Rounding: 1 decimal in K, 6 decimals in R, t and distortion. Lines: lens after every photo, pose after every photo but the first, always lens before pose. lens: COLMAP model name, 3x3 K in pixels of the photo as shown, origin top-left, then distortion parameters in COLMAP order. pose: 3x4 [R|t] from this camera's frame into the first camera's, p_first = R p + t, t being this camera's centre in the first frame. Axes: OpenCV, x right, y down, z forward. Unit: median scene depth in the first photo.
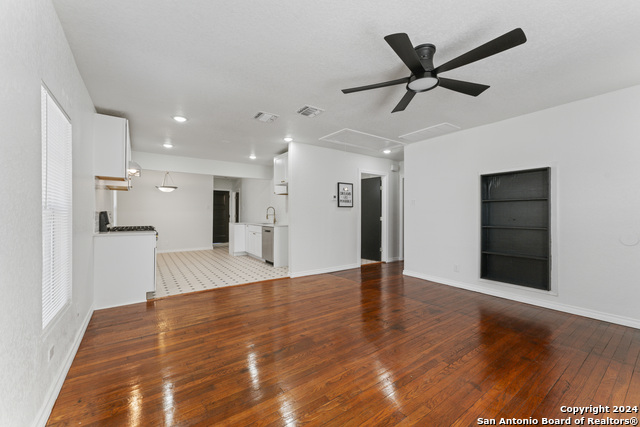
lens RADIAL K [[252.5, 0, 317.8], [0, 252.5, 215.4], [0, 0, 1]] dist [-0.007853, 0.000024]
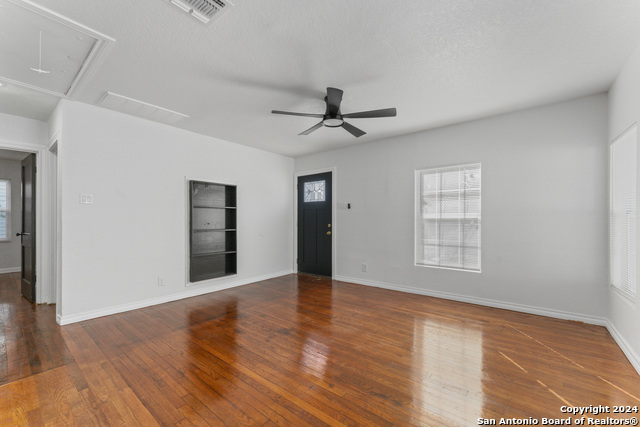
lens RADIAL K [[254.8, 0, 317.2], [0, 254.8, 216.3], [0, 0, 1]] dist [0.000839, -0.011628]
pose [[-0.273647, 0.017402, 0.961673, -0.260238], [0.007326, 0.999845, -0.016008, 0.003094], [-0.961802, 0.002665, -0.273732, 0.433725]]
